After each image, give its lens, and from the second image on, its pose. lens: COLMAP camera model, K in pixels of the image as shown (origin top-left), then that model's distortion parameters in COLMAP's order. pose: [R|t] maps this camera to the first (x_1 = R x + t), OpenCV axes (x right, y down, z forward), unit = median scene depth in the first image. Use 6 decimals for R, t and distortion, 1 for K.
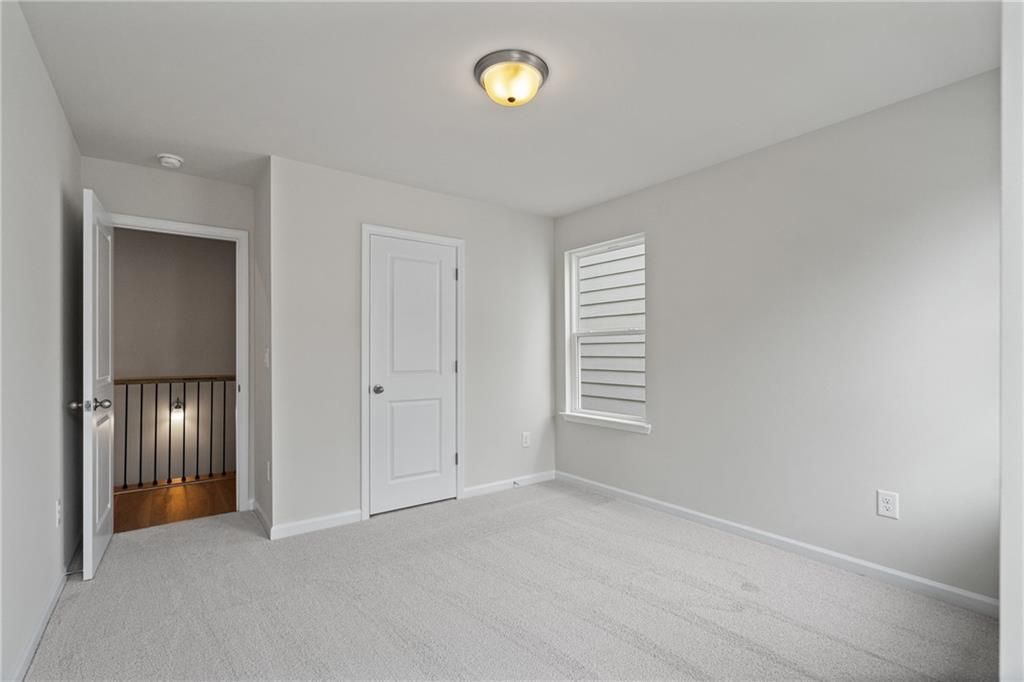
lens RADIAL K [[470.8, 0, 511.4], [0, 470.8, 343.8], [0, 0, 1]] dist [-0.001528, -0.000104]
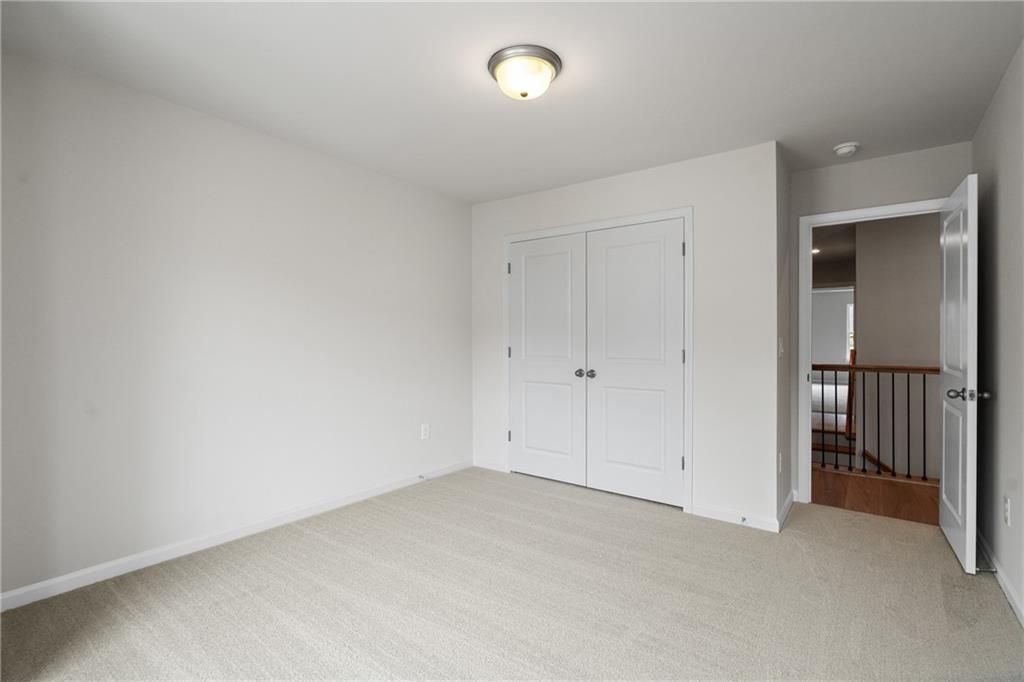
lens RADIAL K [[470.8, 0, 512.2], [0, 470.8, 340.9], [0, 0, 1]] dist [-0.001528, -0.000104]
pose [[0.282789, 0.006742, -0.959158, 0.091193], [0.010705, 0.999891, 0.010184, 0.001180], [0.959122, -0.013148, 0.282686, 0.068185]]
